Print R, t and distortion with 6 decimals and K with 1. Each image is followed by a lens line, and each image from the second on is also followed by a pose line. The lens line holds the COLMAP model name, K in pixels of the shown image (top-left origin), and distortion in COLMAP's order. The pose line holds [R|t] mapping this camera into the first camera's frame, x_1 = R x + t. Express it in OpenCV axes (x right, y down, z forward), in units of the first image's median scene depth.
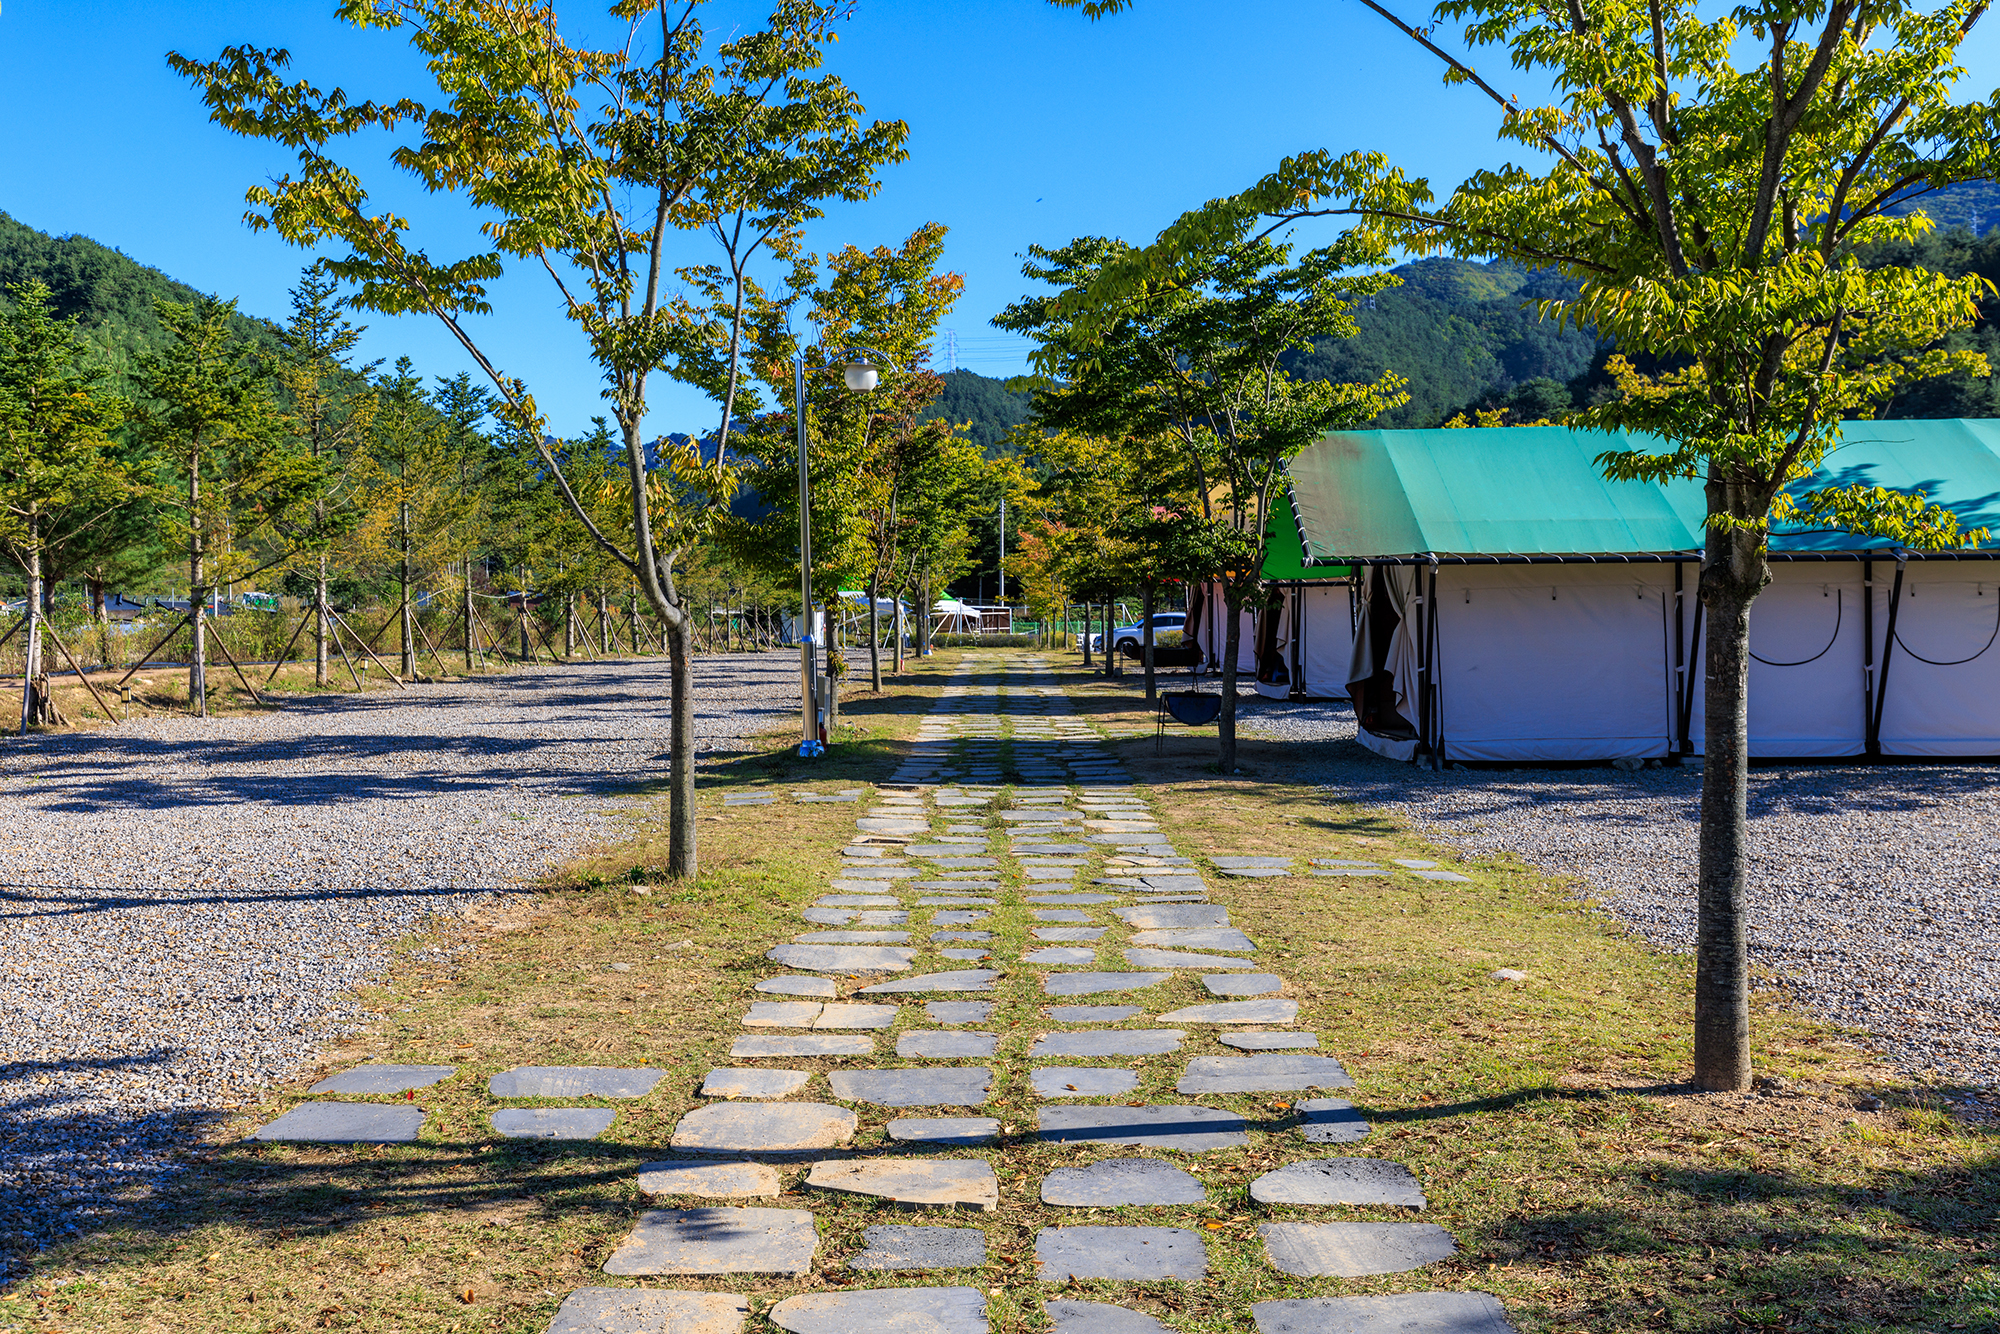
lens RADIAL K [[1955.5, 0, 998.2], [0, 1955.5, 663.3], [0, 0, 1]] dist [-0.019047, 0.000000]
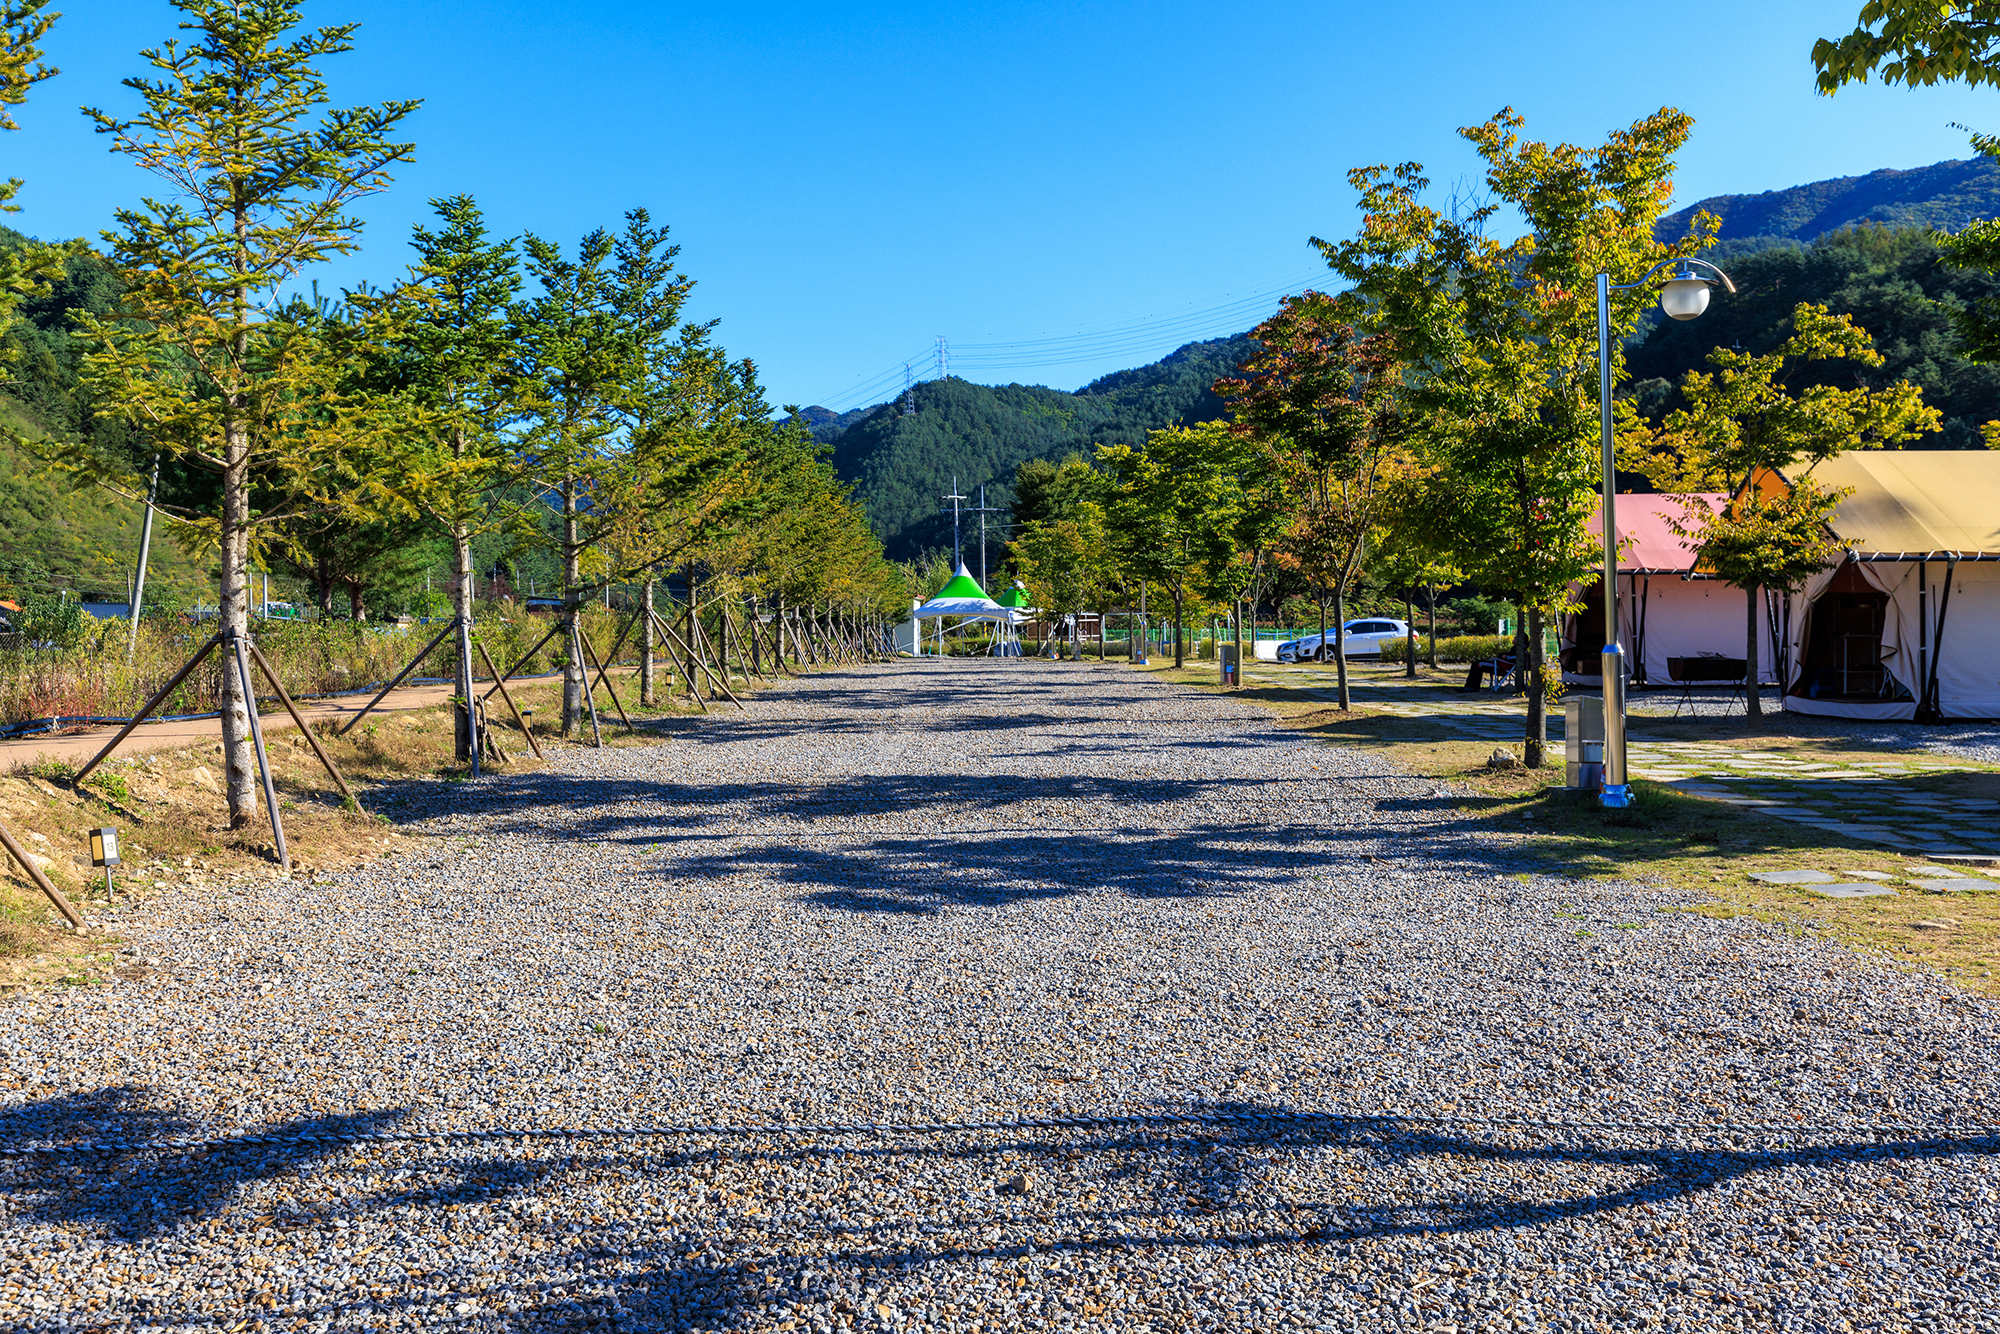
lens RADIAL K [[1955.5, 0, 1001.2], [0, 1955.5, 666.8], [0, 0, 1]] dist [-0.019047, 0.000000]
pose [[0.999942, -0.003387, 0.010223, -0.204813], [0.003410, 0.999992, -0.002294, -0.002833], [-0.010215, 0.002329, 0.999945, 0.152607]]
